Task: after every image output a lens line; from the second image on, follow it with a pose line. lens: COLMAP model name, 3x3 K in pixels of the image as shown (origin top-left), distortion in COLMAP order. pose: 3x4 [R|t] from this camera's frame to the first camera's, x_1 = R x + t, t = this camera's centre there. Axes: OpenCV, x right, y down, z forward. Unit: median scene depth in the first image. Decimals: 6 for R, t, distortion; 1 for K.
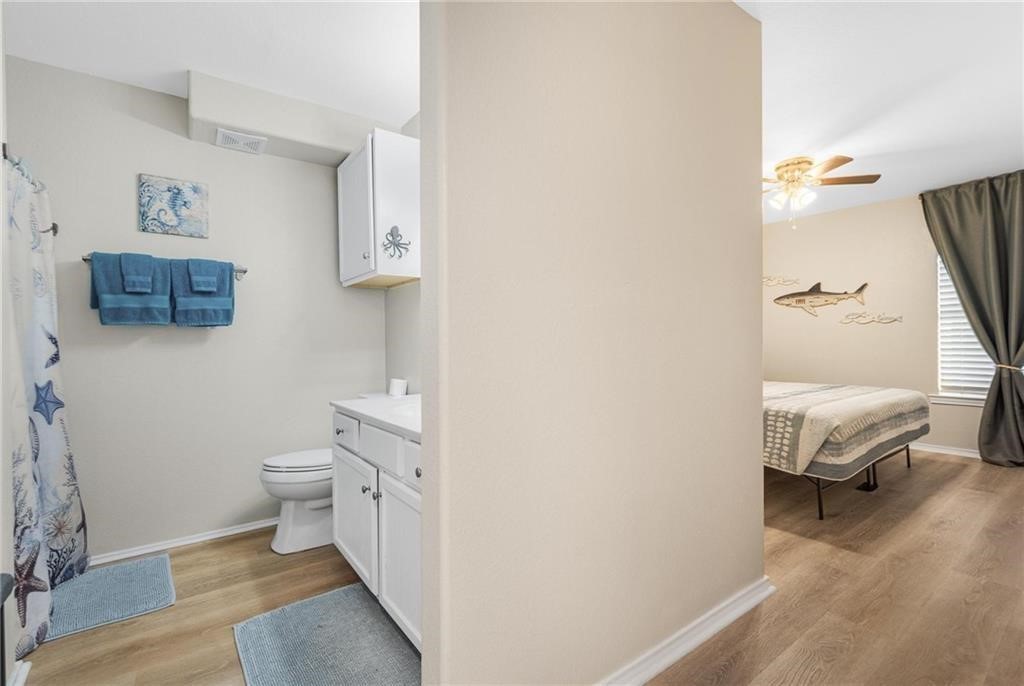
lens RADIAL K [[454.9, 0, 514.5], [0, 454.9, 343.4], [0, 0, 1]] dist [0.001202, -0.001181]
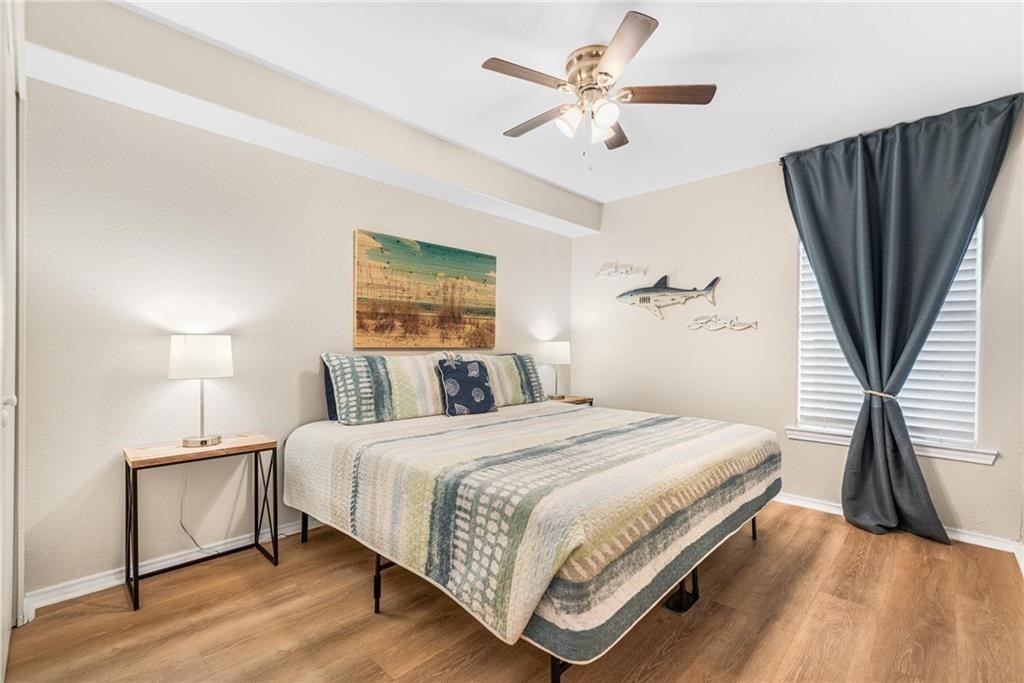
lens RADIAL K [[466.6, 0, 508.3], [0, 466.6, 346.4], [0, 0, 1]] dist [0.000398, -0.001398]
pose [[0.984290, 0.023116, 0.175041, 0.367333], [-0.022908, 0.999732, -0.003208, -0.008150], [-0.175068, -0.000852, 0.984556, 0.368548]]
